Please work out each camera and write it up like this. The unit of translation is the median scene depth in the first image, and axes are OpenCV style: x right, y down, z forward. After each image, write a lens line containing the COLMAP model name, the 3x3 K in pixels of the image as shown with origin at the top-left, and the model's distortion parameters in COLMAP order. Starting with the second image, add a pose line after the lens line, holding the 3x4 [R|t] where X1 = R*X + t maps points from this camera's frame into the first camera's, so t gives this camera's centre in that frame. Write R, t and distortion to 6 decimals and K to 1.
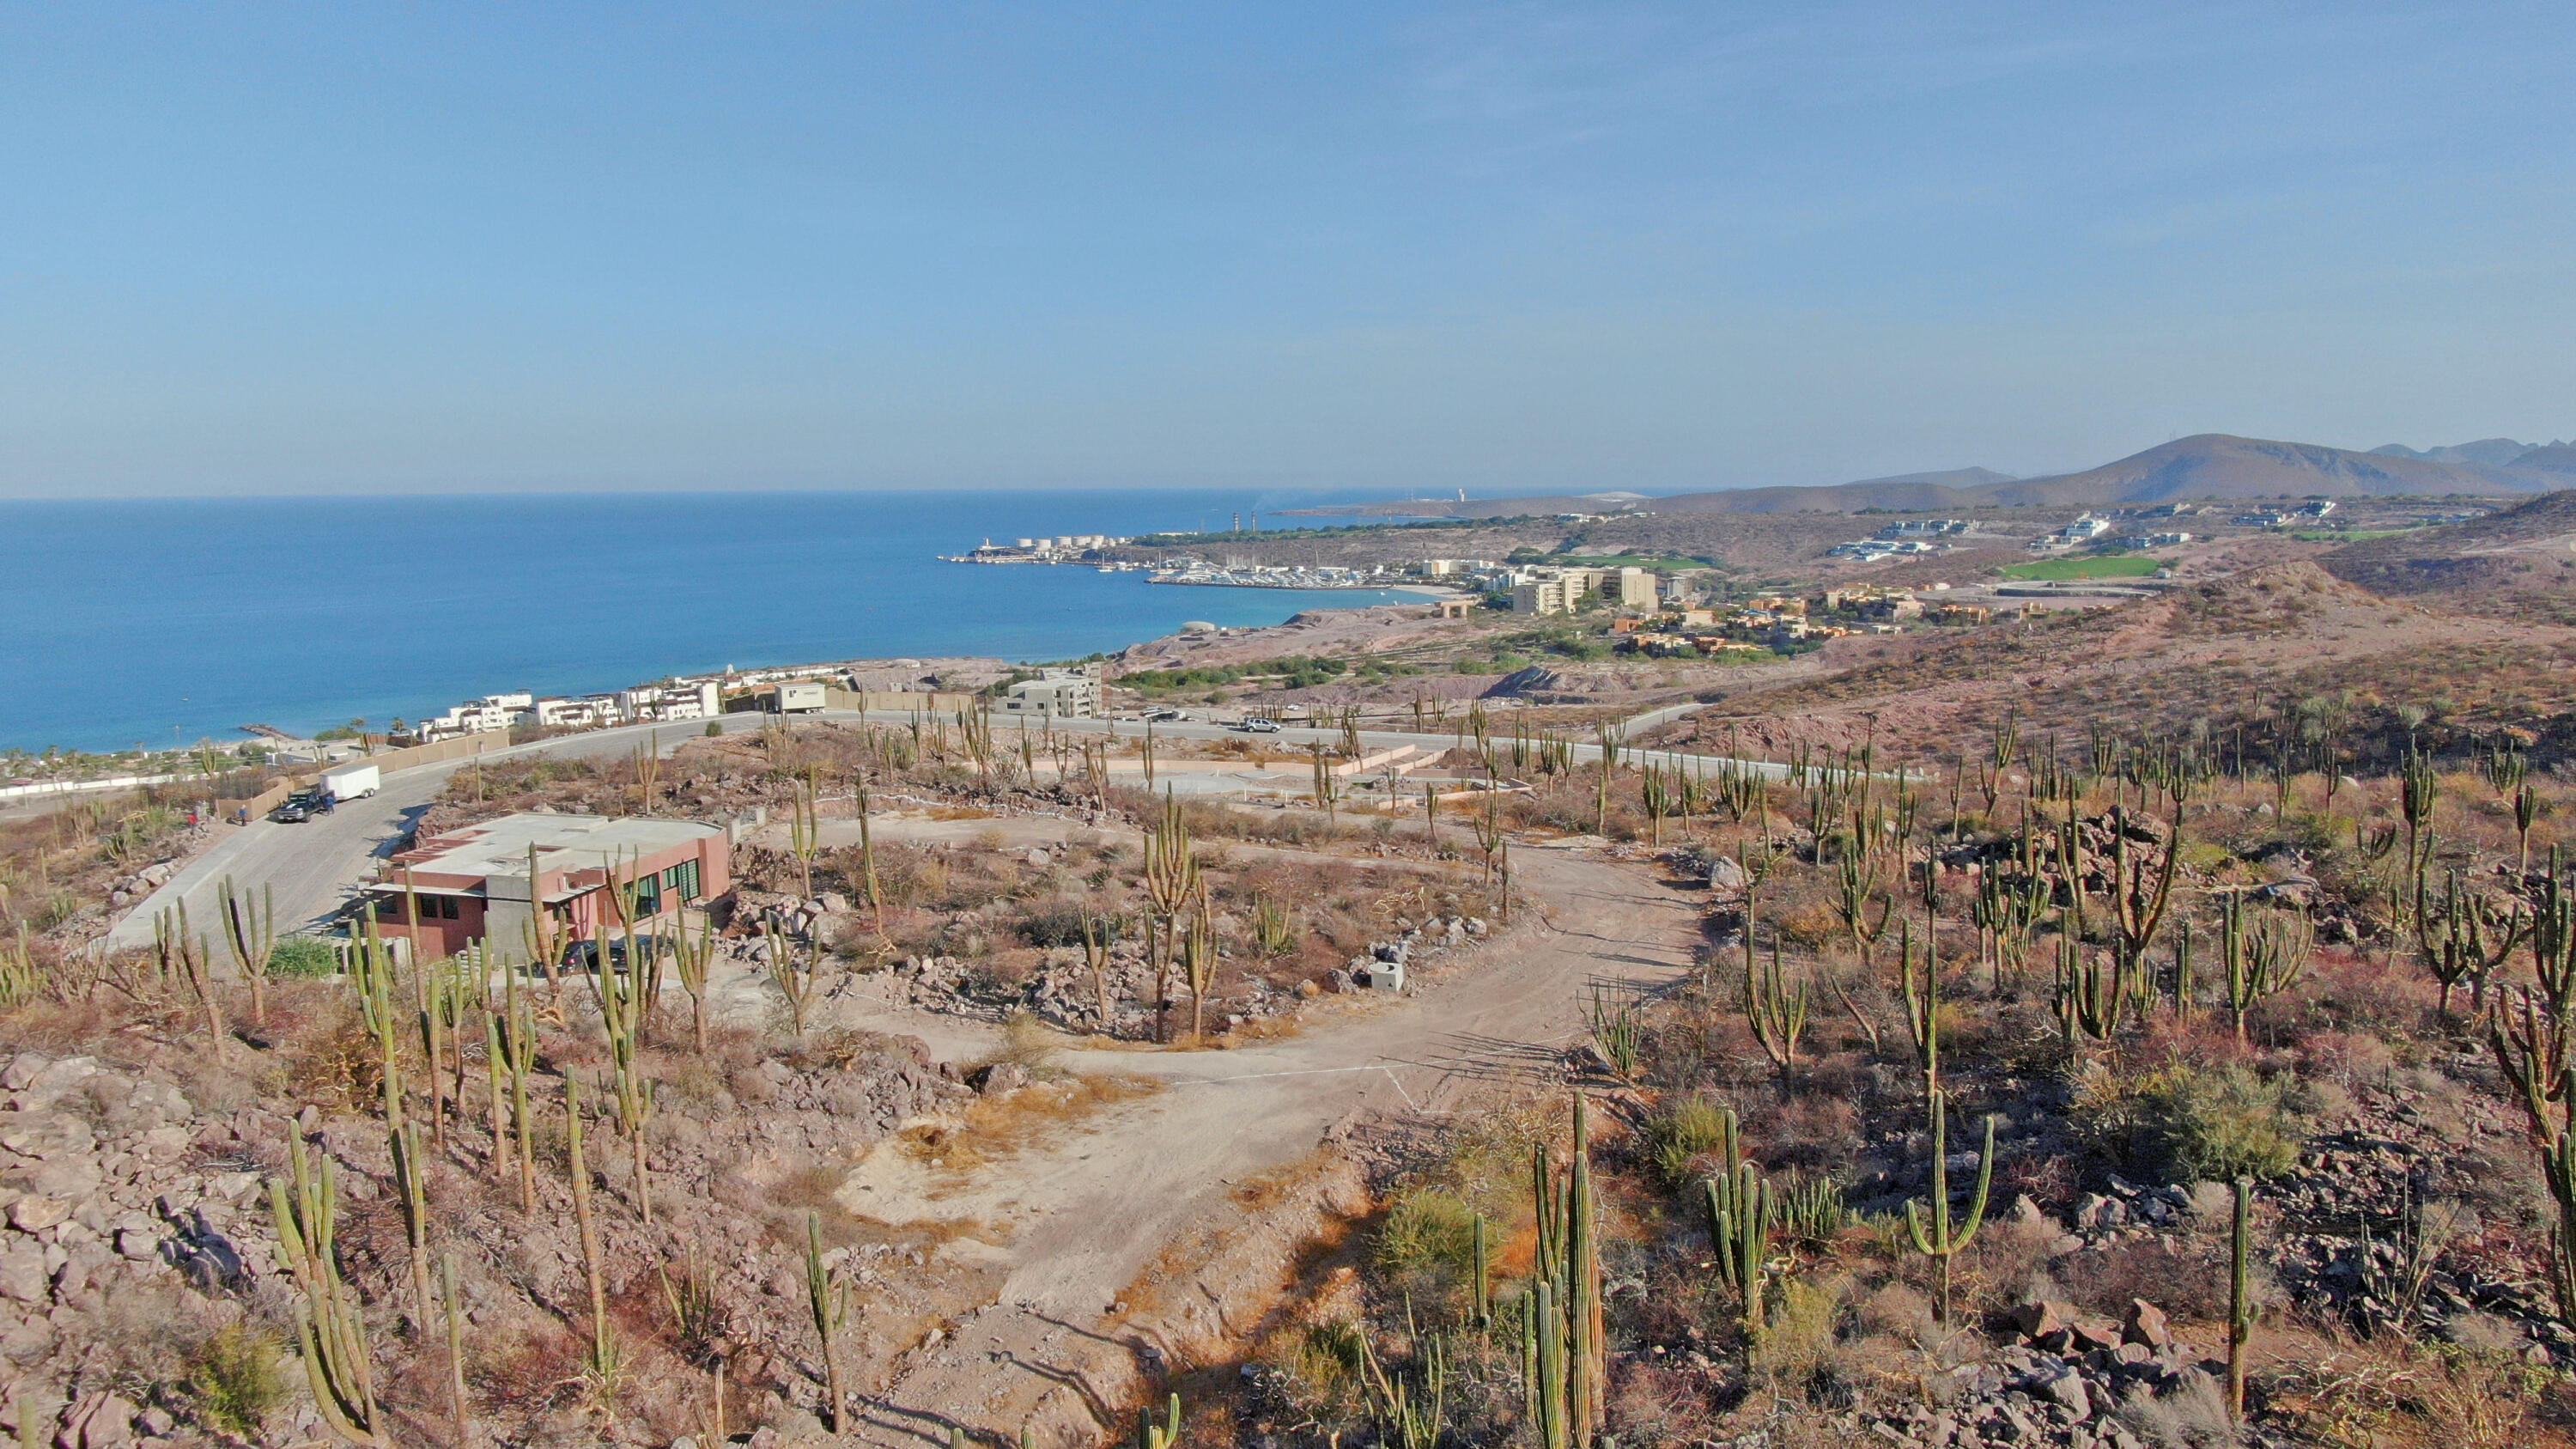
lens RADIAL K [[1859.9, 0, 1254.7], [0, 1859.9, 490.3], [0, 0, 1]] dist [-0.046281, 0.034434]
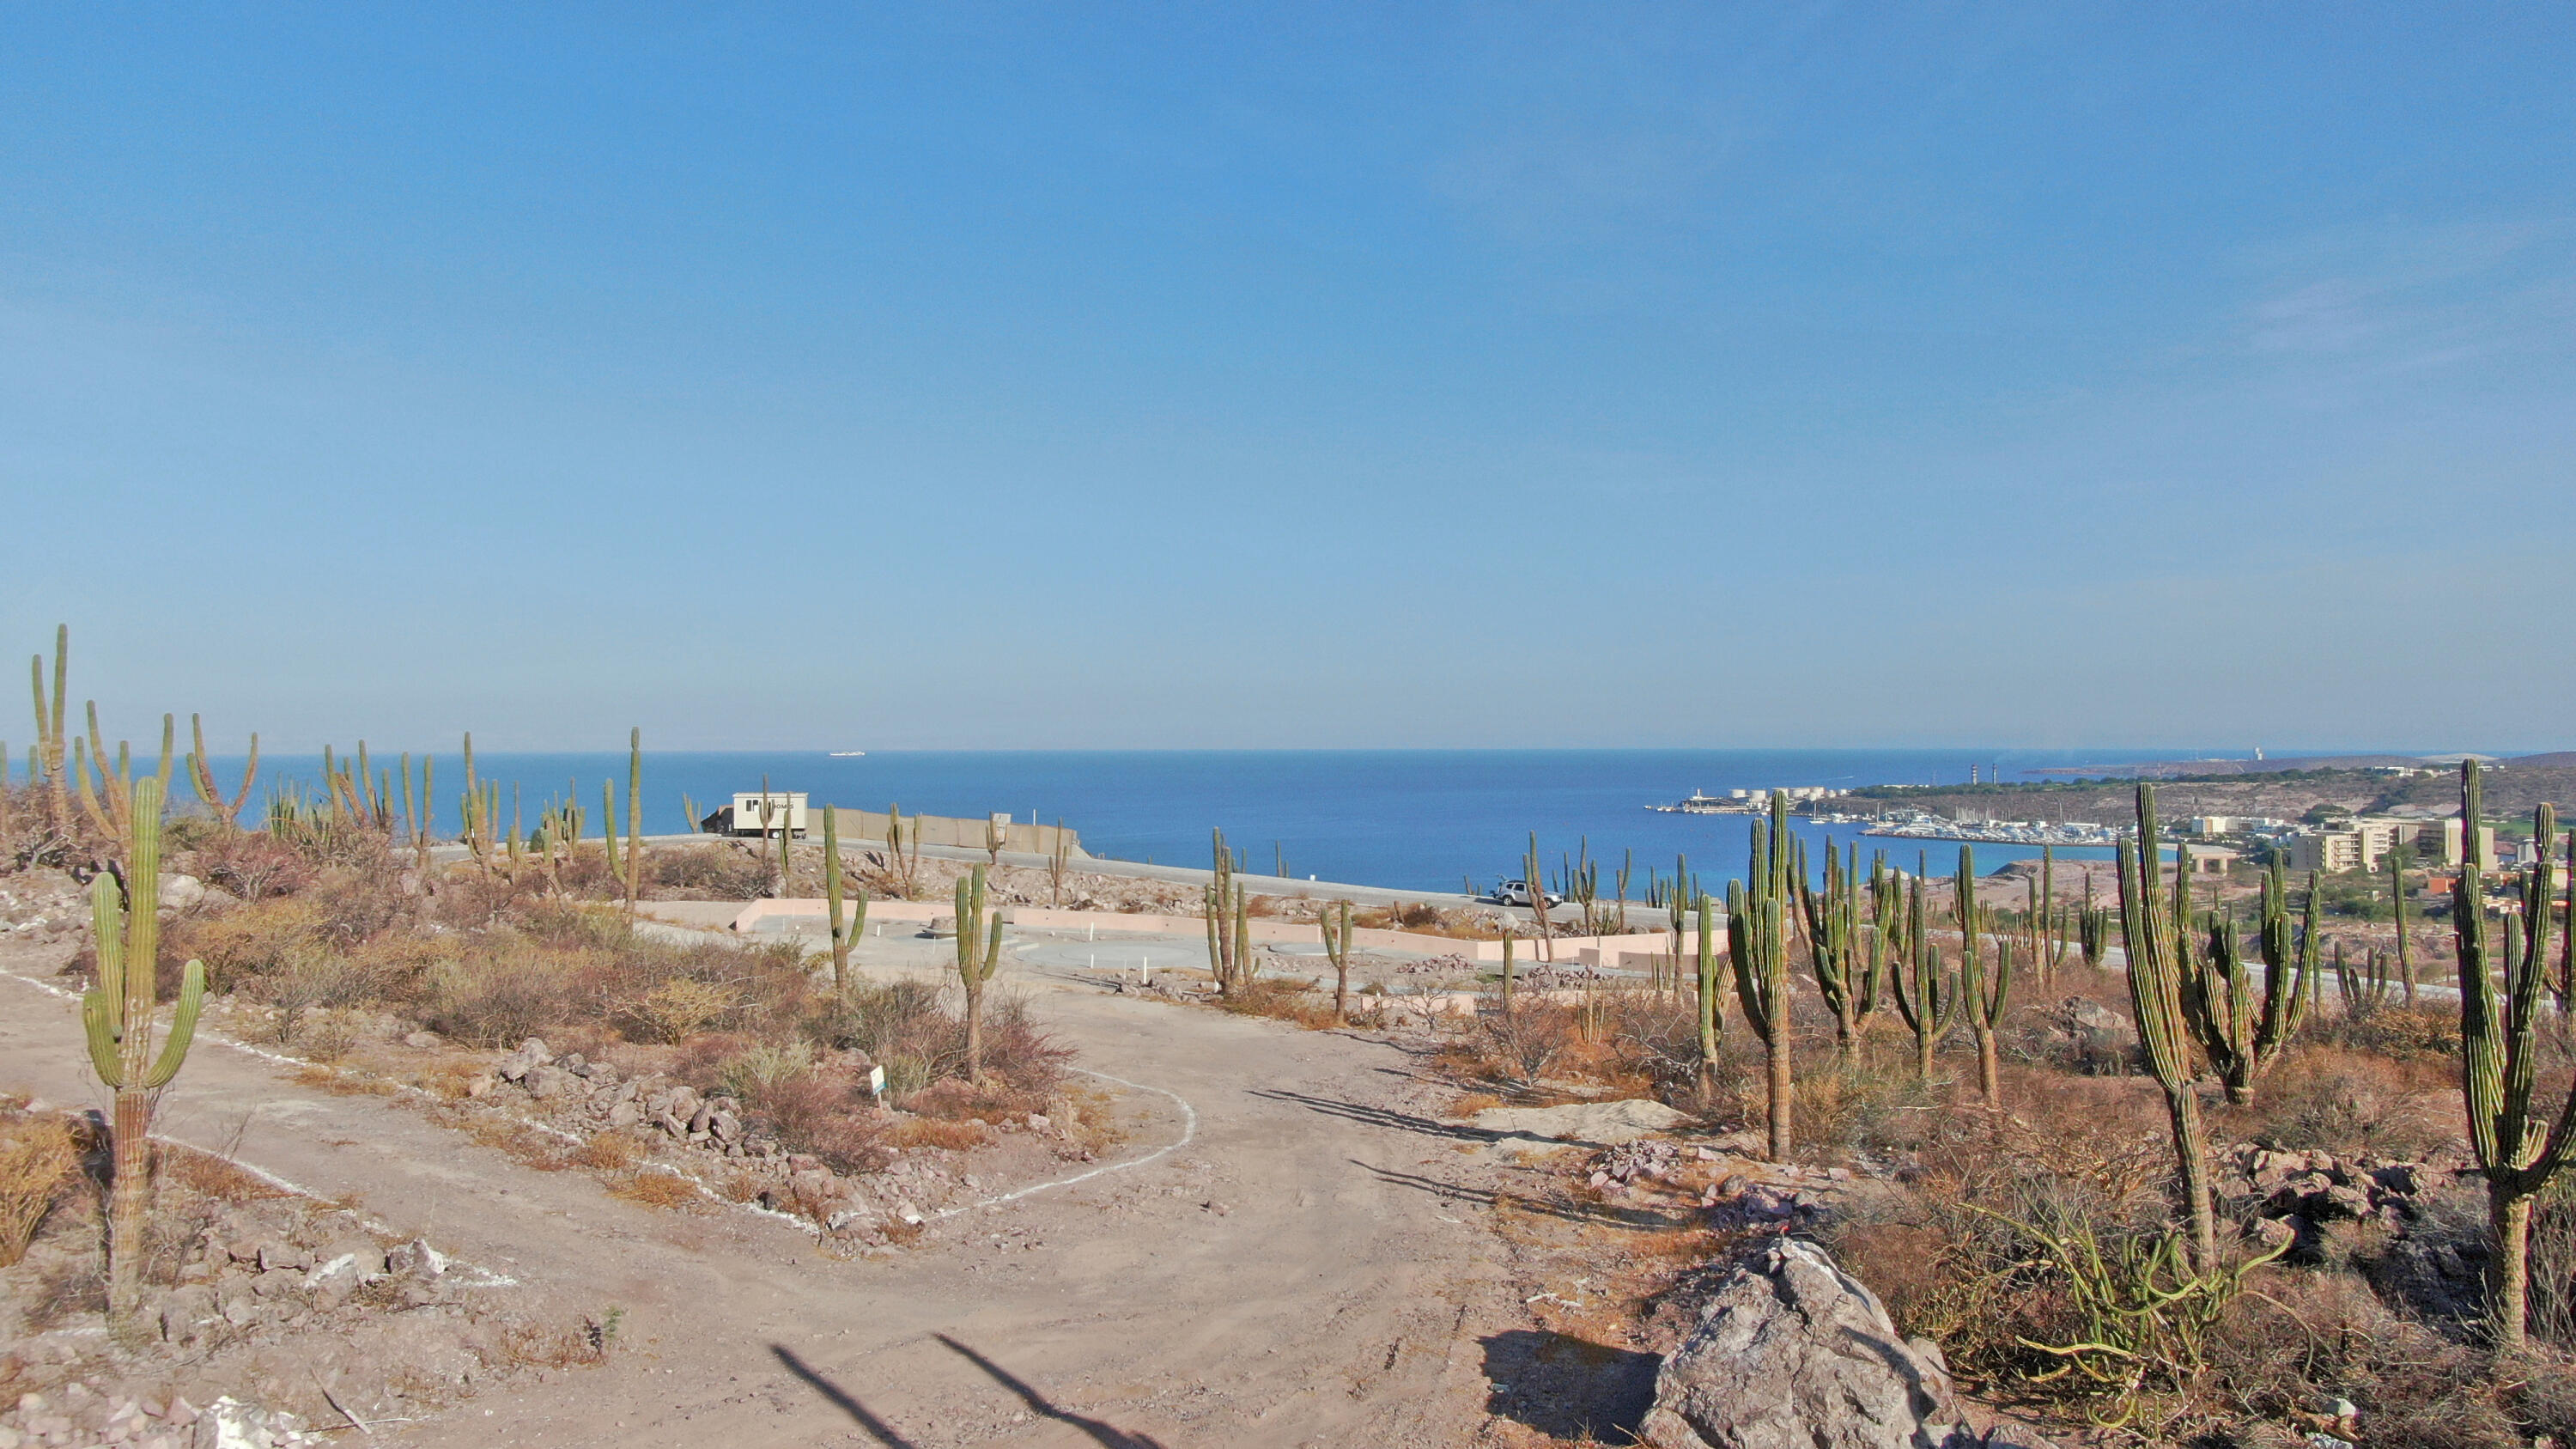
lens RADIAL K [[1862.0, 0, 1294.0], [0, 1862.0, 672.8], [0, 0, 1]] dist [-0.008174, -0.001147]
pose [[0.932557, -0.007218, -0.360951, 0.079013], [-0.007273, 0.999222, -0.038772, 0.044381], [0.360949, 0.038782, 0.931779, 0.240839]]
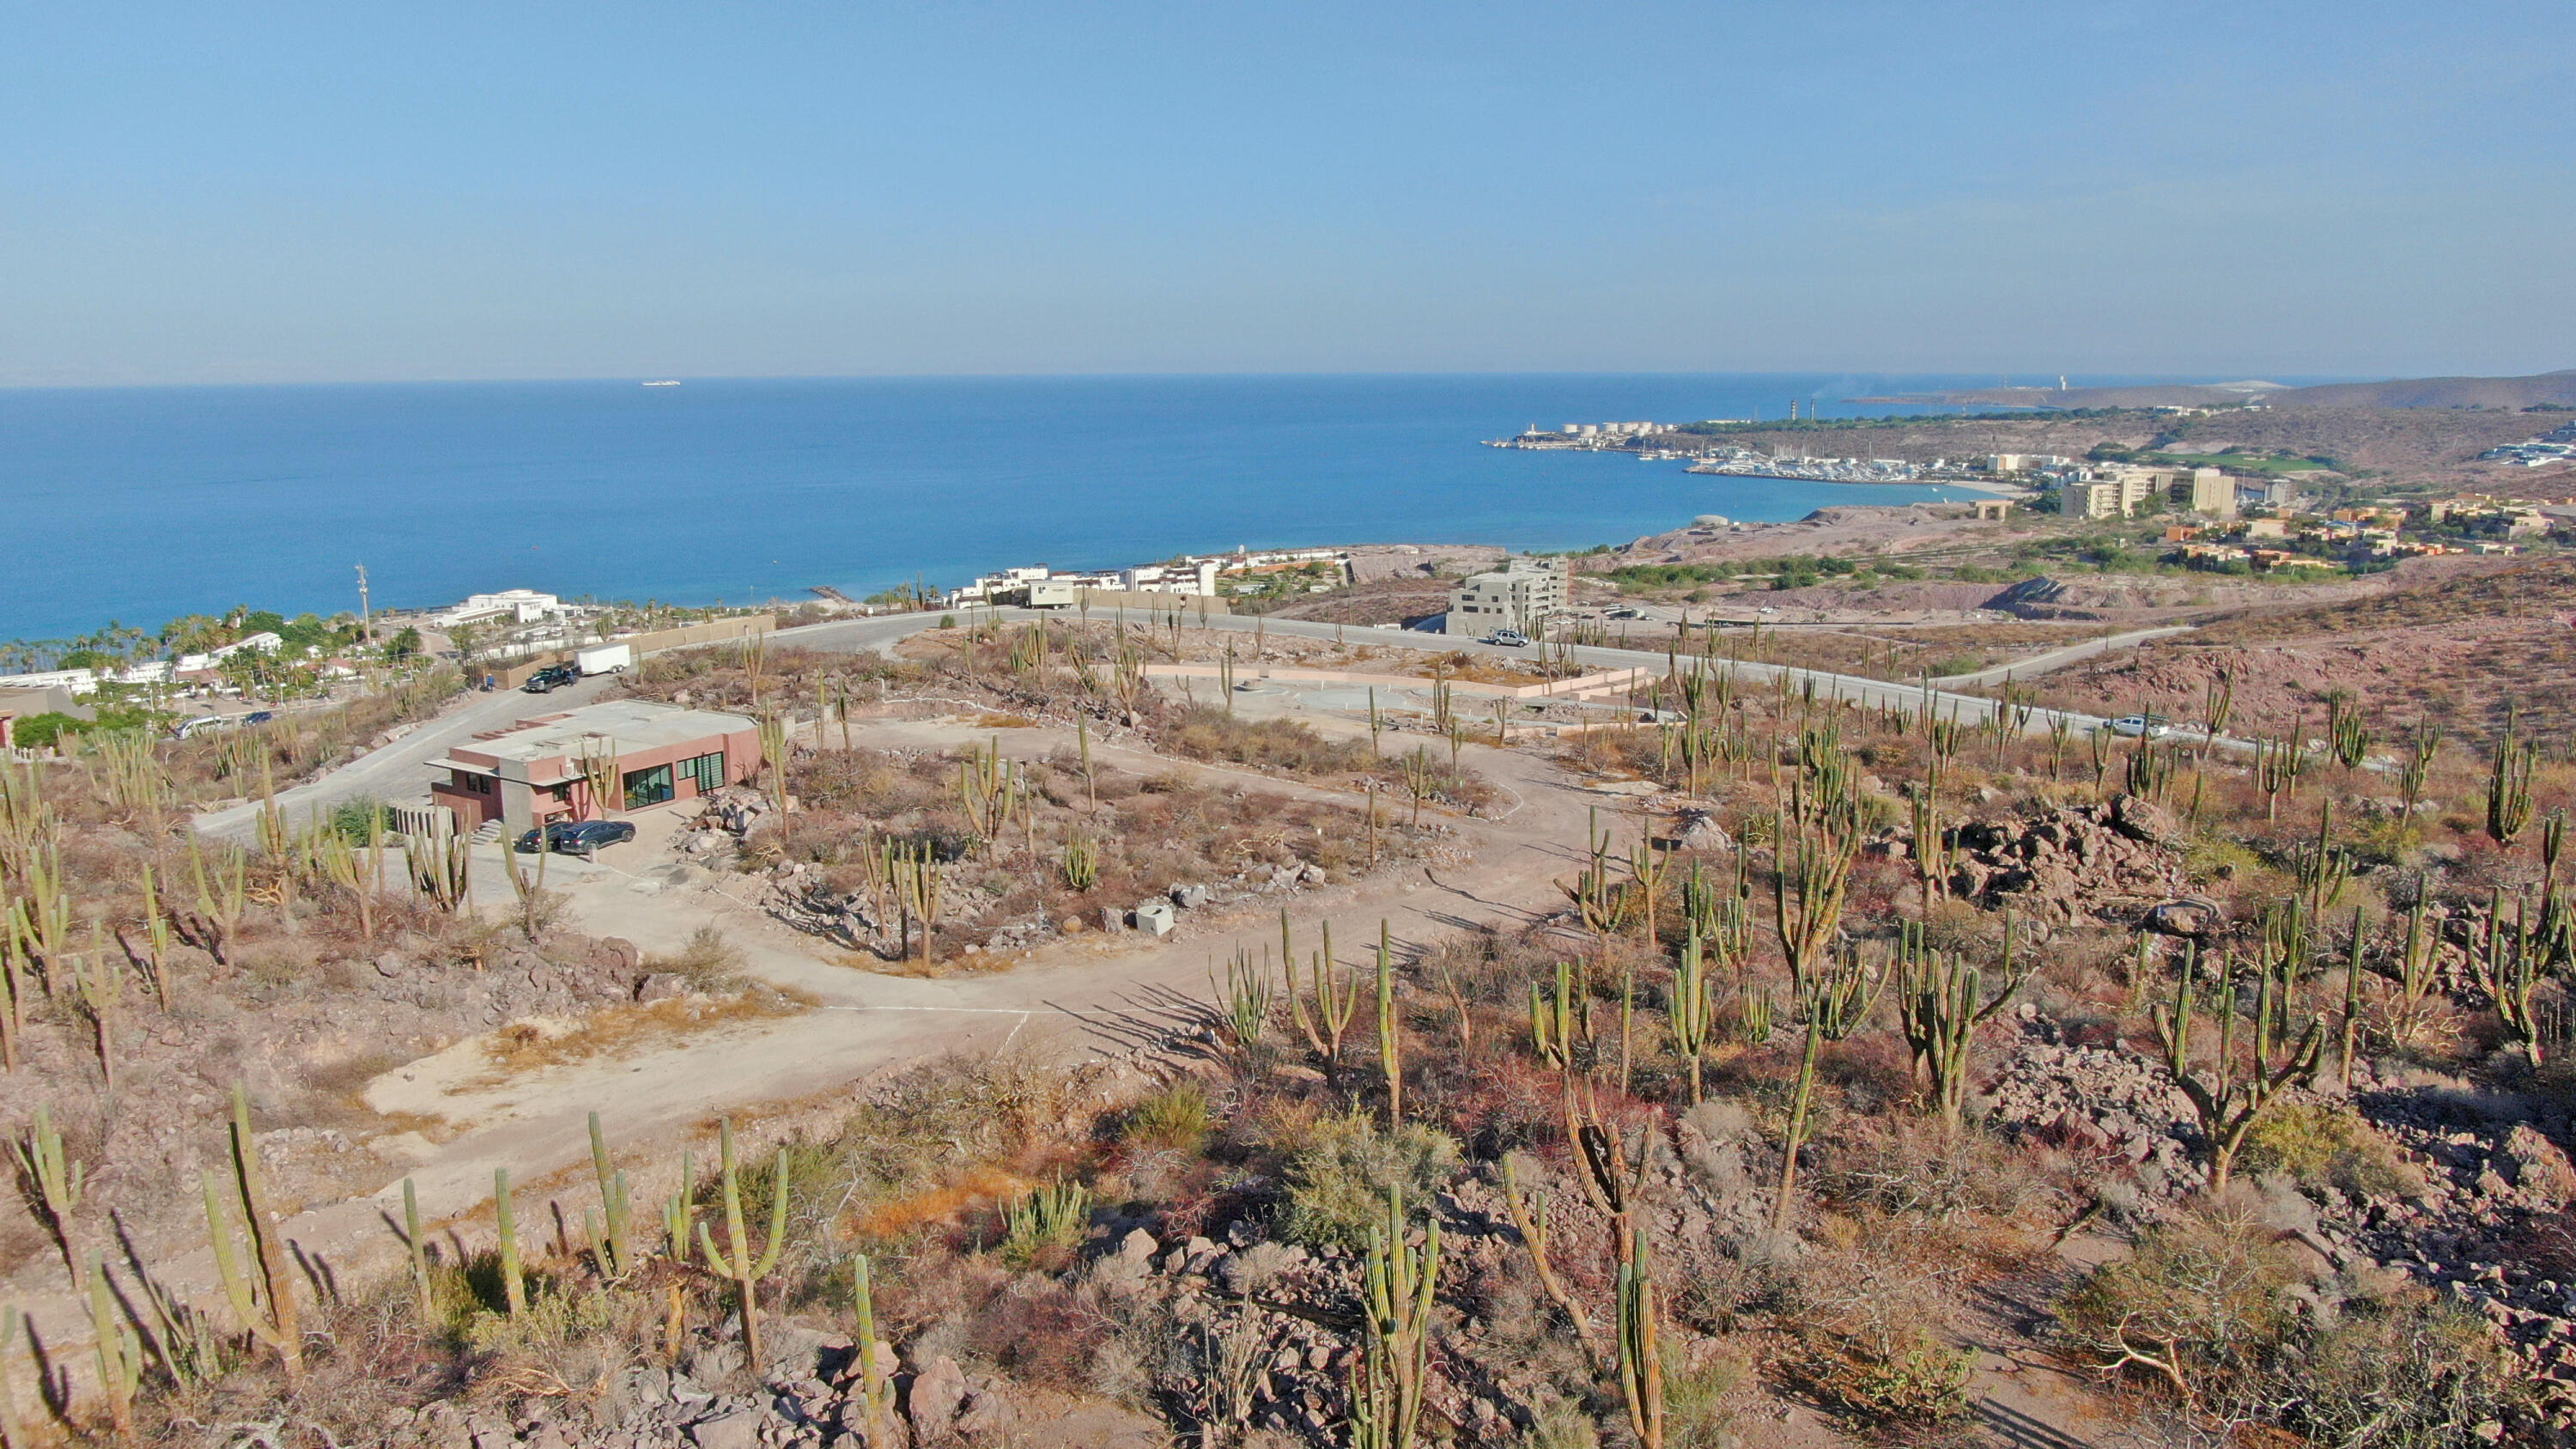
lens RADIAL K [[1867.8, 0, 1273.1], [0, 1867.8, 593.6], [0, 0, 1]] dist [-0.016684, 0.001349]
pose [[0.958072, 0.038967, -0.283867, 0.089229], [-0.005479, 0.993020, 0.117823, -0.006834], [0.286477, -0.111327, 0.951597, 0.017385]]
